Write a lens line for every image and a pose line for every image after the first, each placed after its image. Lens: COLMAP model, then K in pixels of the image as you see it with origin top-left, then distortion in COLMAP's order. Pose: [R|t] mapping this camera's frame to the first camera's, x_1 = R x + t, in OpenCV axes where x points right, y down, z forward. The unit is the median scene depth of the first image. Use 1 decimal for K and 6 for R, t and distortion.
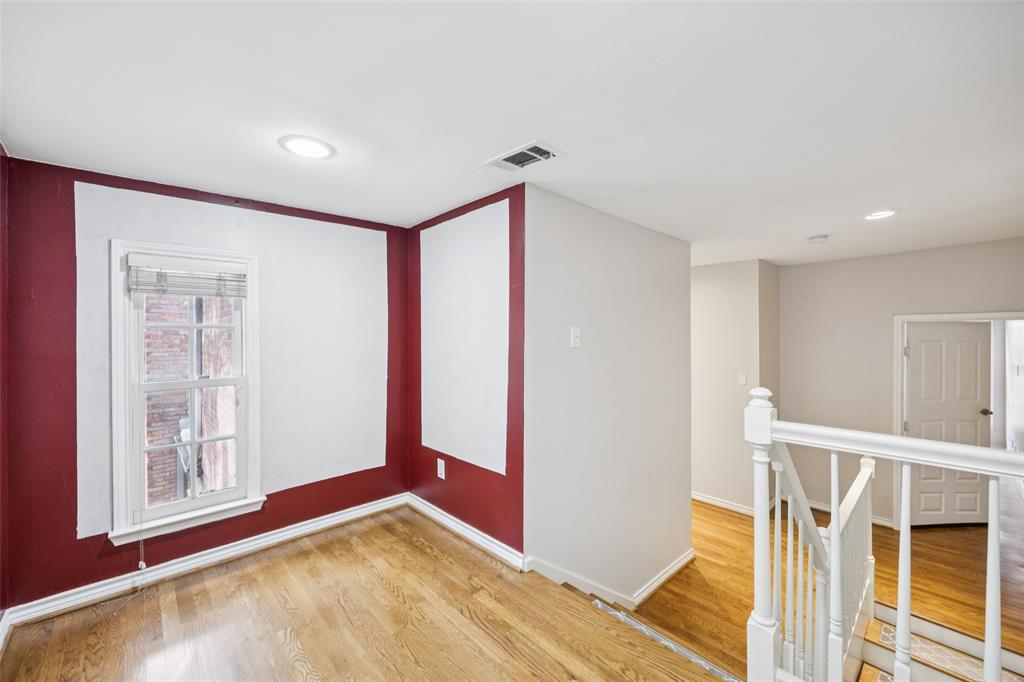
lens RADIAL K [[402.9, 0, 520.2], [0, 402.9, 332.8], [0, 0, 1]] dist [-0.000626, -0.000871]
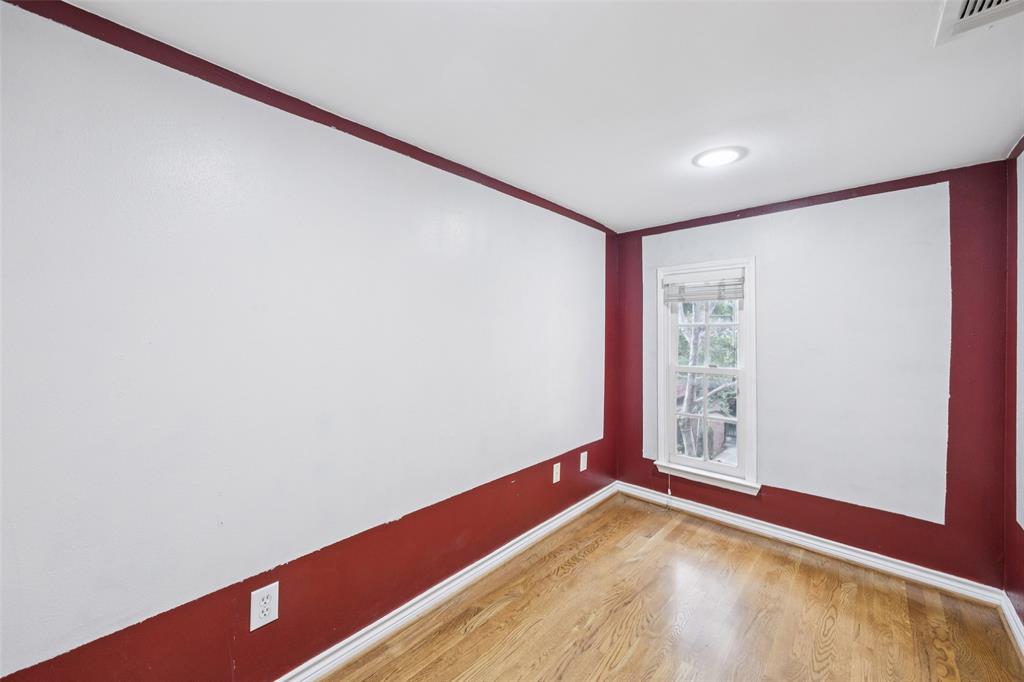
lens RADIAL K [[402.9, 0, 520.1], [0, 402.9, 338.8], [0, 0, 1]] dist [-0.000626, -0.000871]
pose [[0.070157, 0.018804, -0.997359, 0.398194], [-0.006035, 0.999812, 0.018425, 0.006846], [0.997518, 0.004726, 0.070257, 0.325196]]
